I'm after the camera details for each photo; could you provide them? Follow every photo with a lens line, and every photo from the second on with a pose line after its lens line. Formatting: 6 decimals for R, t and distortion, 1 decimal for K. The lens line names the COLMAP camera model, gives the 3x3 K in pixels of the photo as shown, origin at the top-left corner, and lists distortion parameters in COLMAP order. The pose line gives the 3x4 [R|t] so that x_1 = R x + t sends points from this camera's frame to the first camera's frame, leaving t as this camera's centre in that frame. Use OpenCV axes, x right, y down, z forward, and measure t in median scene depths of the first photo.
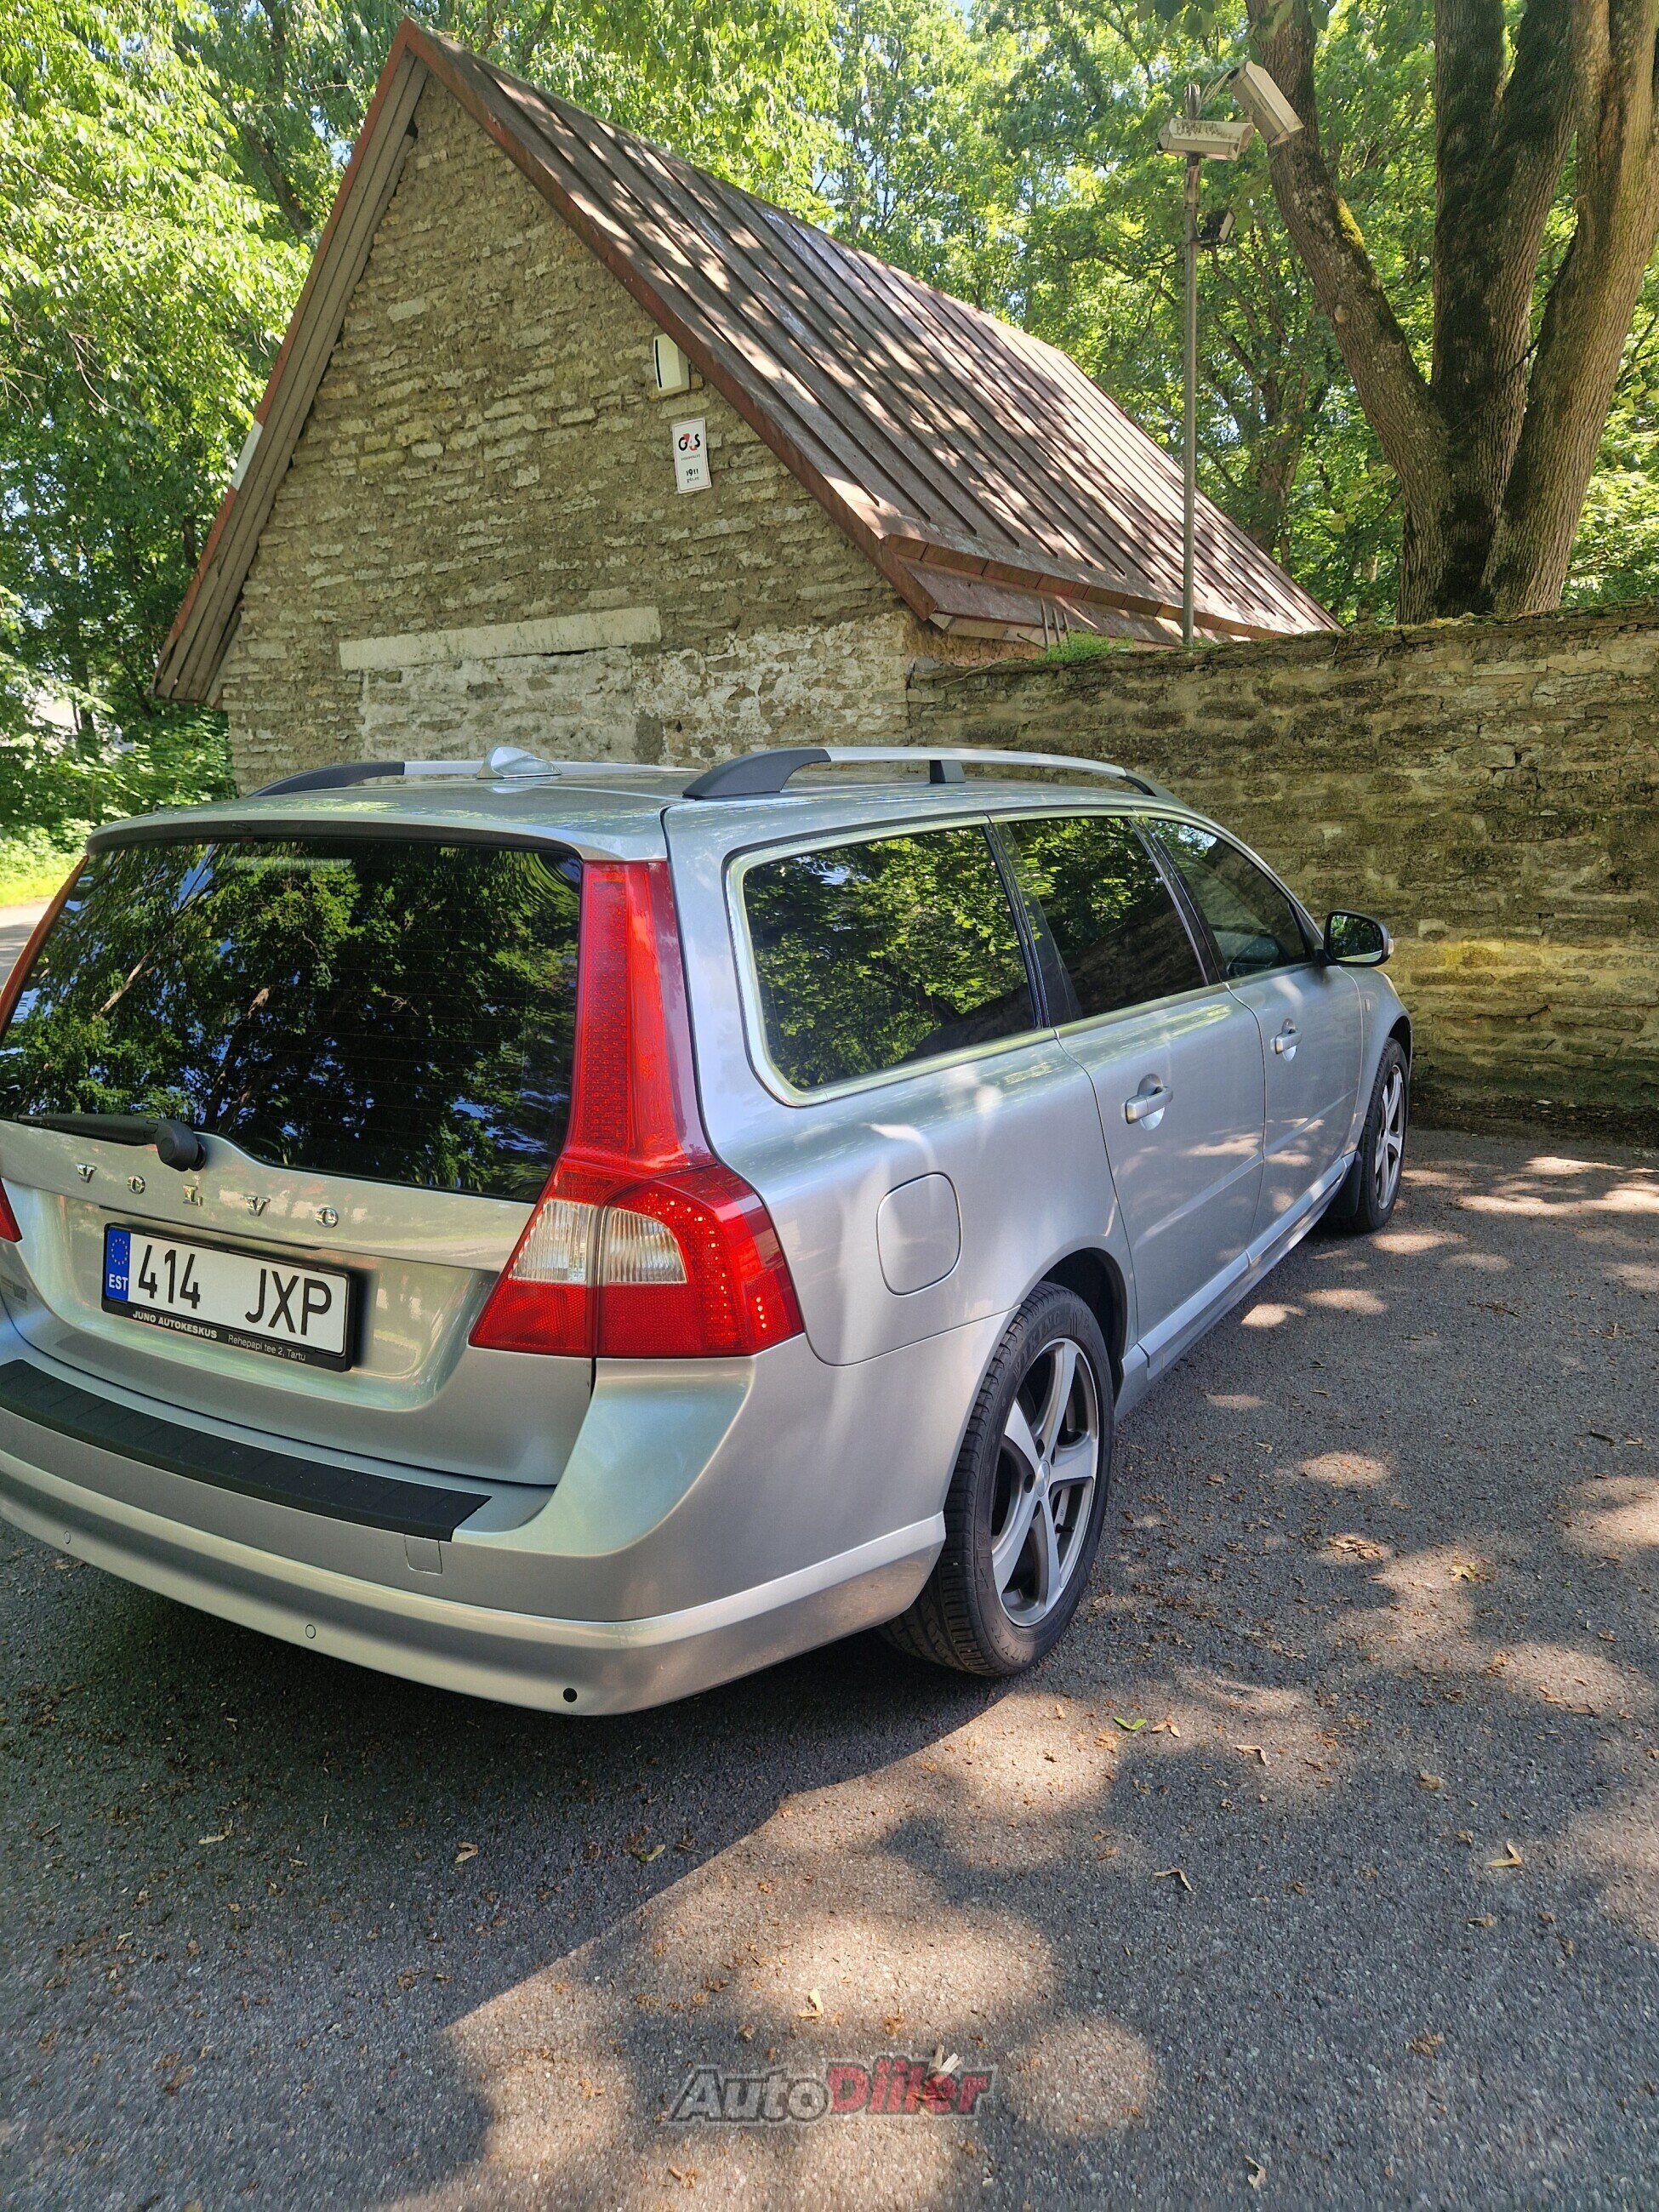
lens RADIAL K [[1449.7, 0, 821.2], [0, 1449.7, 1105.1], [0, 0, 1]] dist [0.036789, -0.034645]
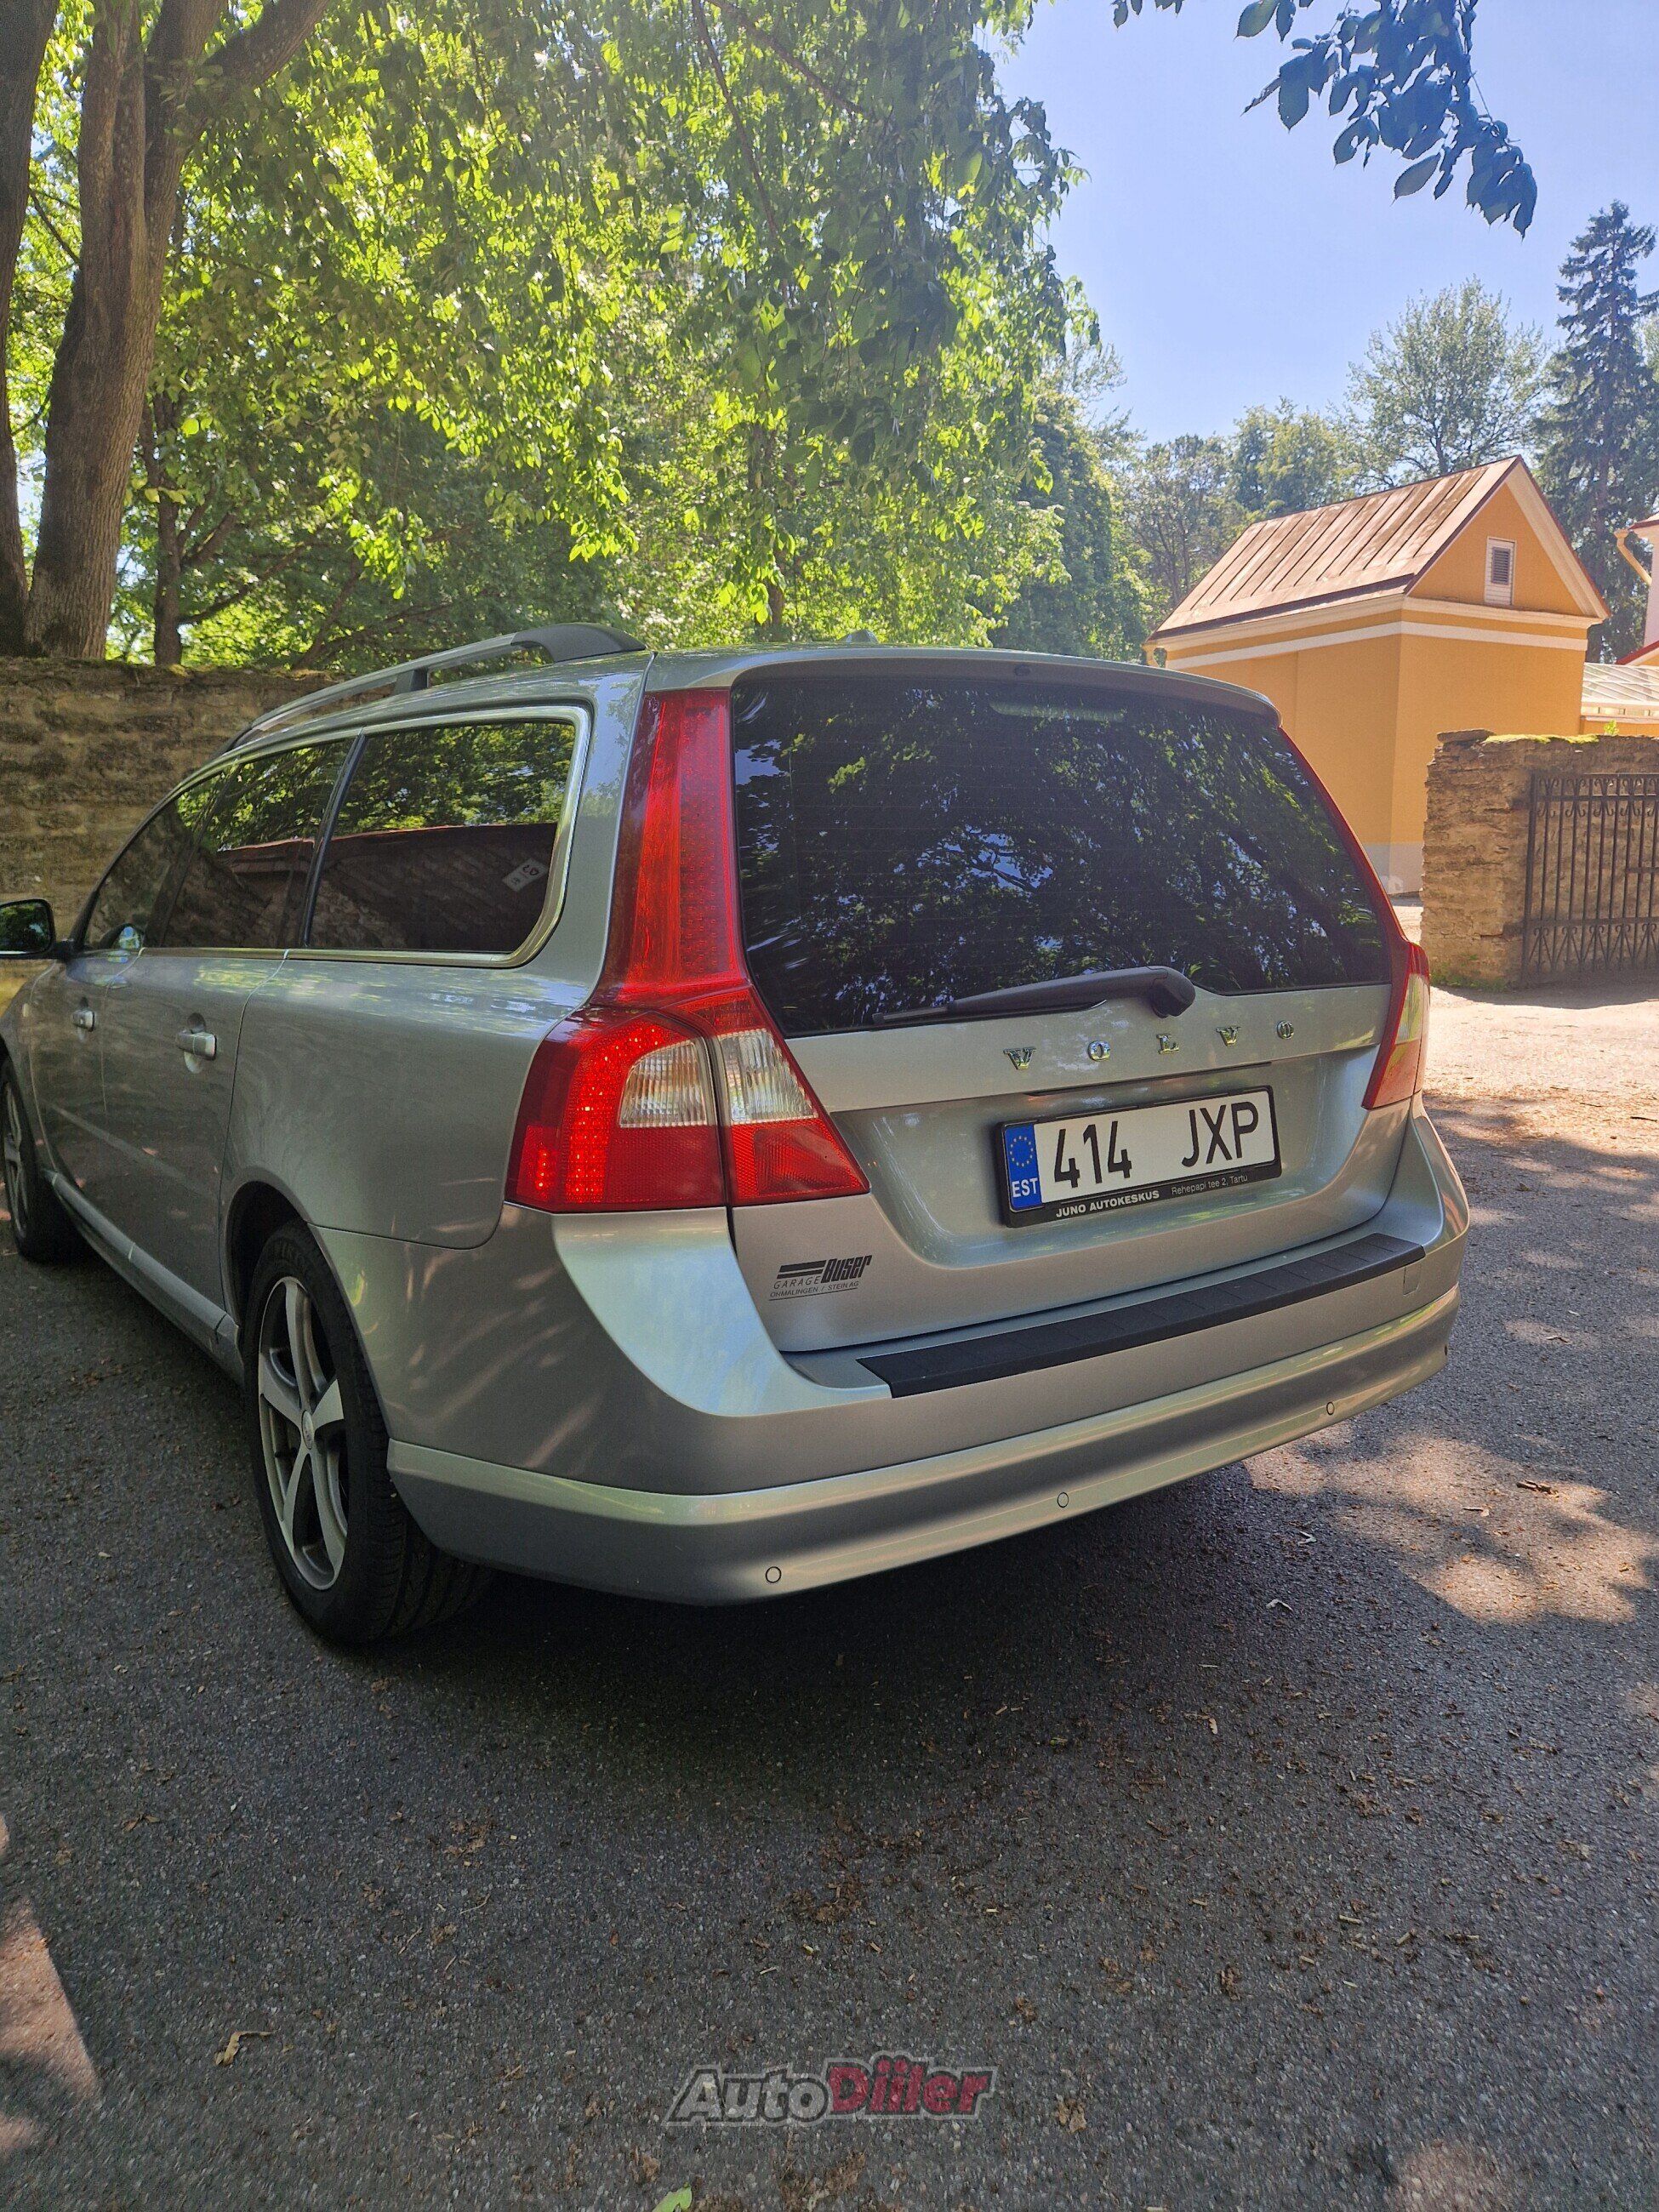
lens RADIAL K [[1449.7, 0, 833.2], [0, 1449.7, 1096.8], [0, 0, 1]] dist [0.036789, -0.034645]
pose [[0.415135, -0.124184, 0.901244, -0.299857], [0.190213, 0.980593, 0.047501, 0.001911], [-0.889653, 0.151709, 0.430700, 0.169816]]
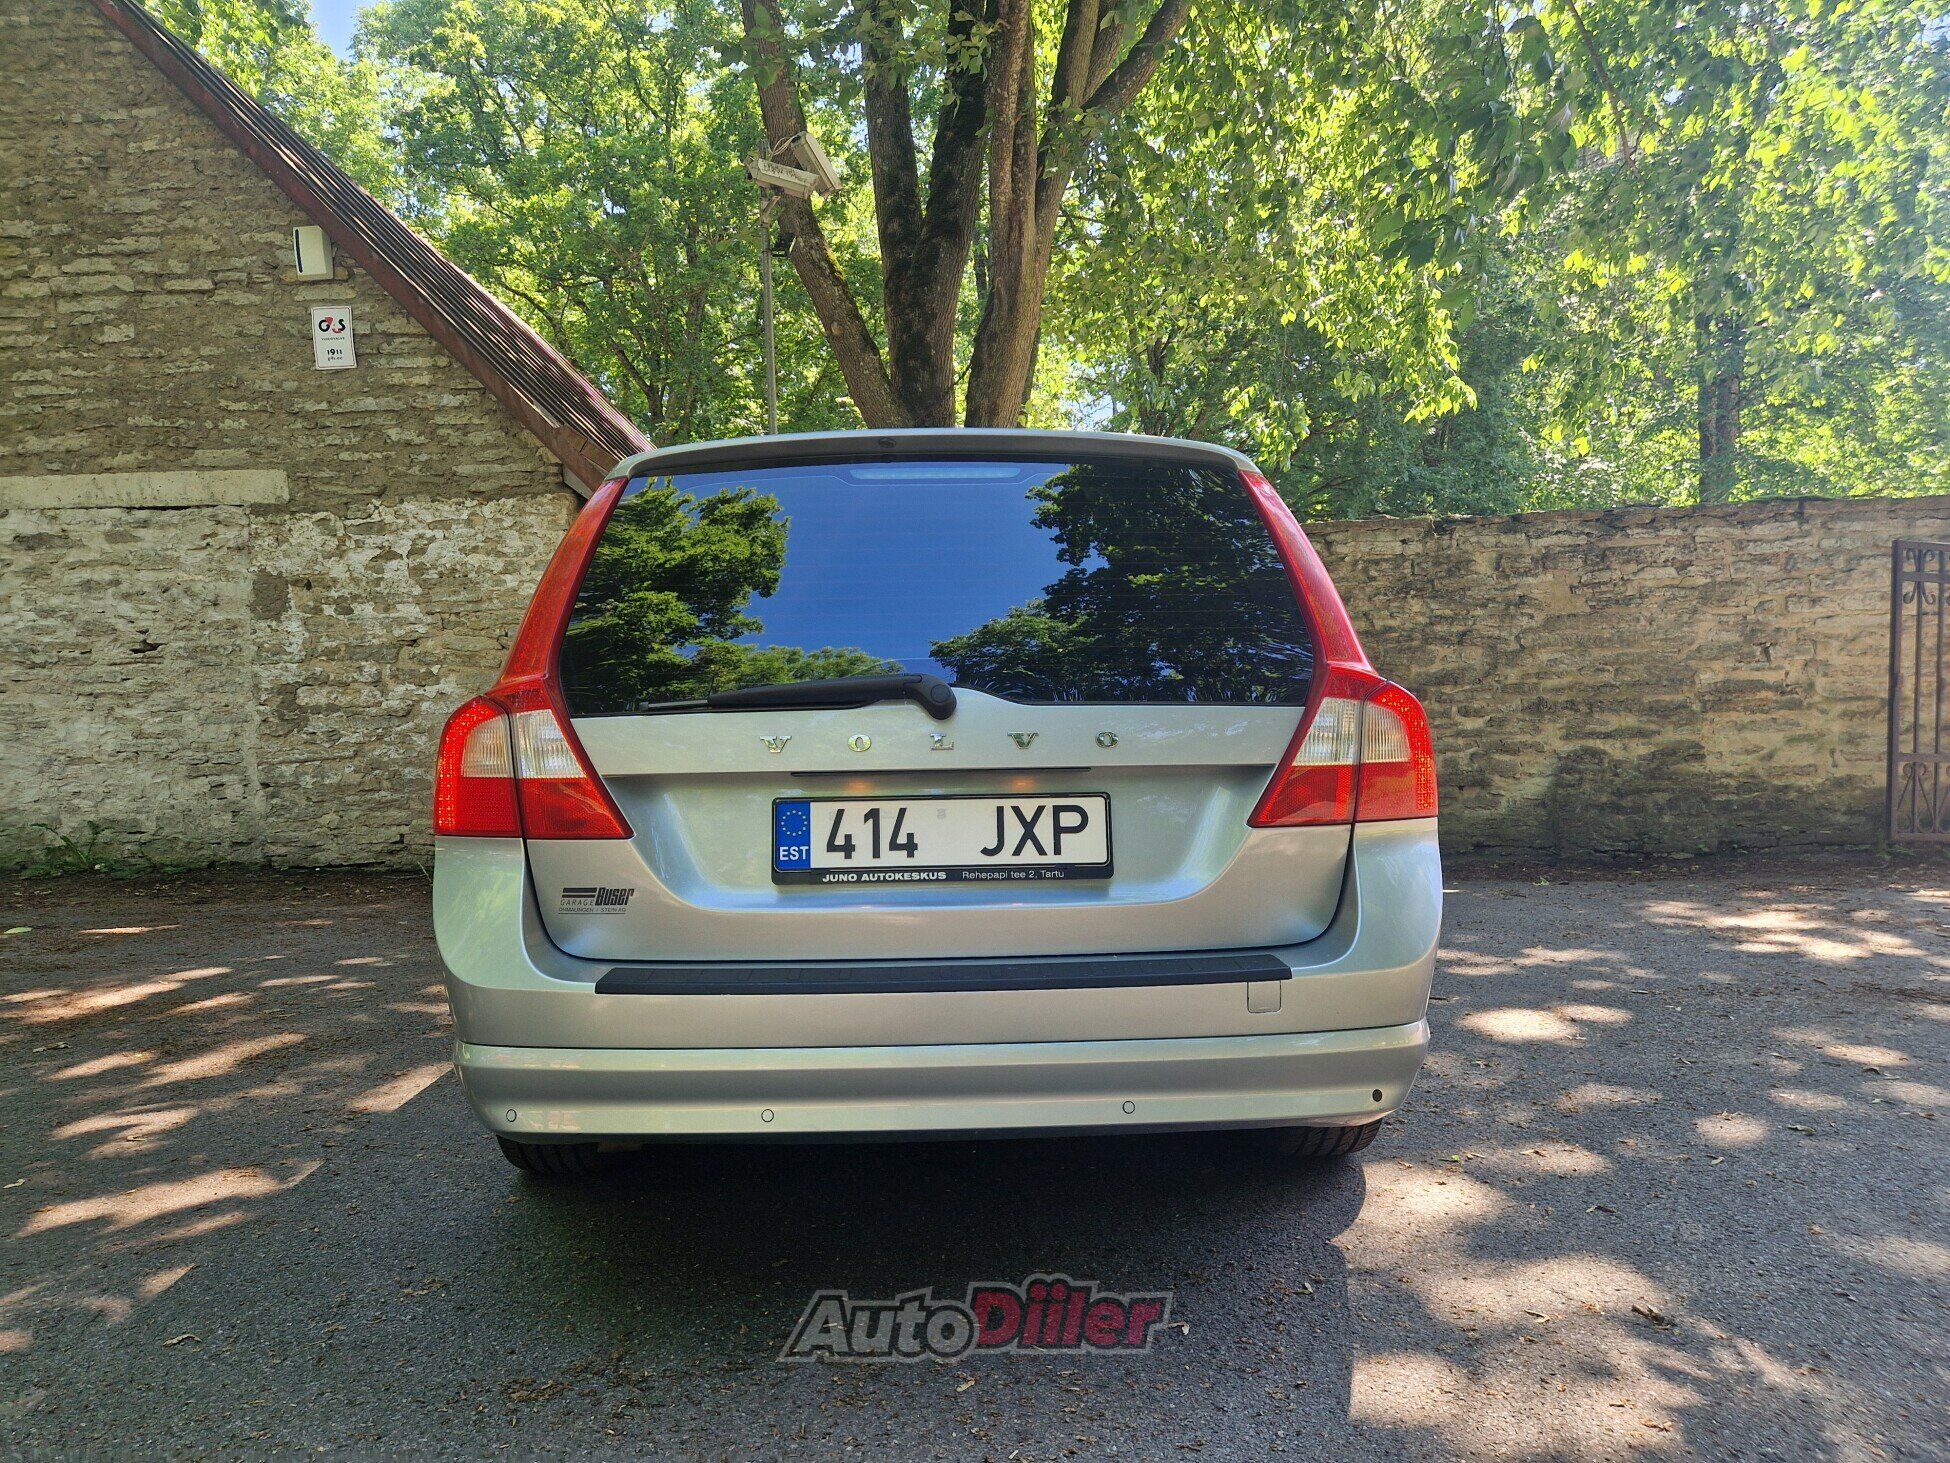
lens RADIAL K [[1278.0, 0, 970.7], [0, 1278.0, 746.5], [0, 0, 1]] dist [0.036789, -0.034645]
pose [[0.844226, -0.005679, 0.535958, -0.200754], [0.109721, 0.980599, -0.162439, 0.048592], [-0.524637, 0.195942, 0.828470, 0.040156]]
